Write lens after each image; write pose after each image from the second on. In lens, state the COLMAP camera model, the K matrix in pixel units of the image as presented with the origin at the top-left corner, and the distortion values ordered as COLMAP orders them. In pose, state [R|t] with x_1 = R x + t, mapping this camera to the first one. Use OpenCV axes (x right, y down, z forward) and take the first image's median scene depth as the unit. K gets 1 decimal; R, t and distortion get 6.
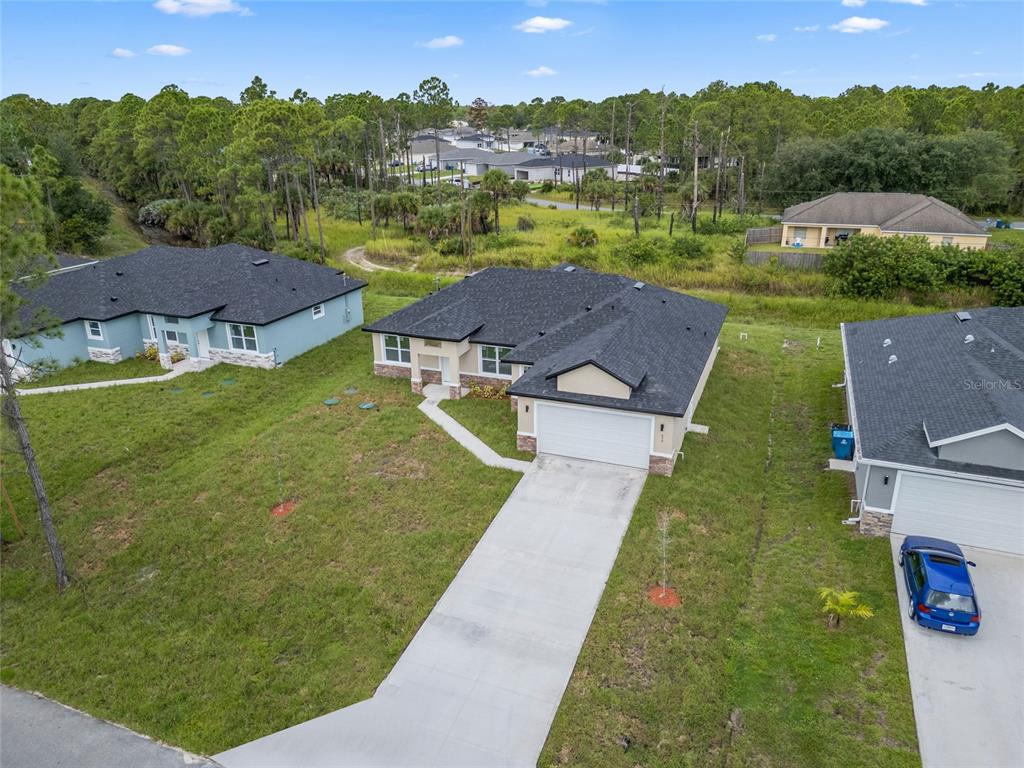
lens RADIAL K [[716.9, 0, 516.6], [0, 716.9, 381.0], [0, 0, 1]] dist [0.076415, -0.072903]
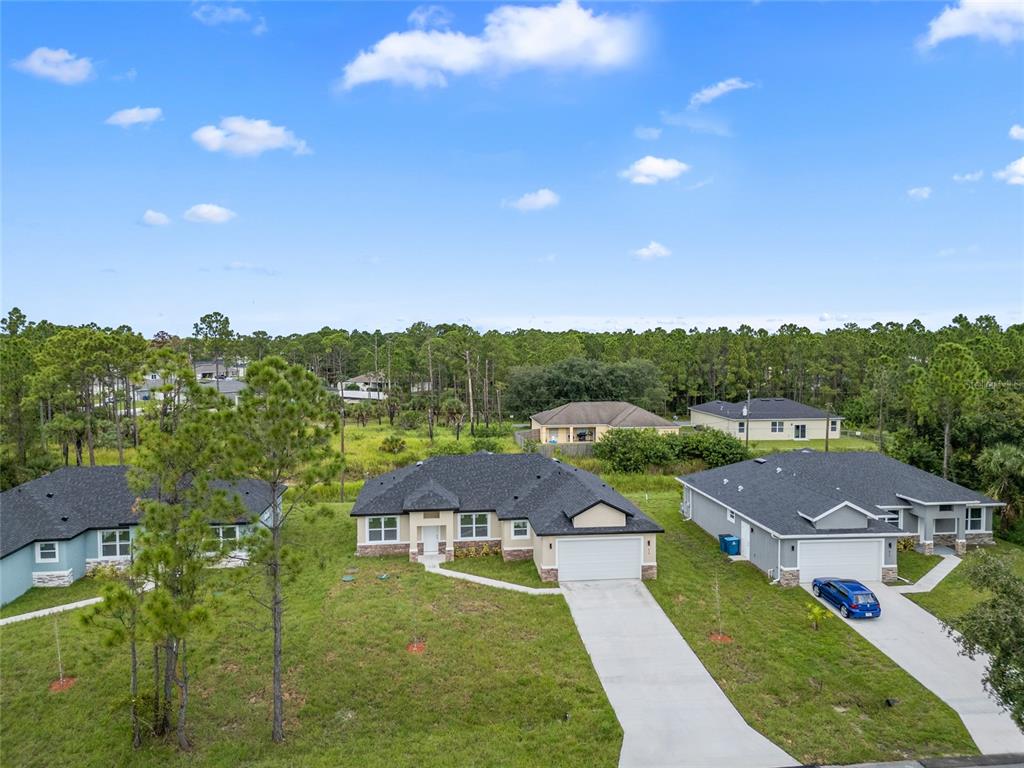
lens RADIAL K [[716.9, 0, 516.6], [0, 716.9, 381.0], [0, 0, 1]] dist [0.076415, -0.072903]
pose [[0.887592, -0.017139, 0.460312, -0.497190], [0.155980, 0.951454, -0.265340, 0.070010], [-0.433418, 0.307313, 0.847176, -0.152812]]
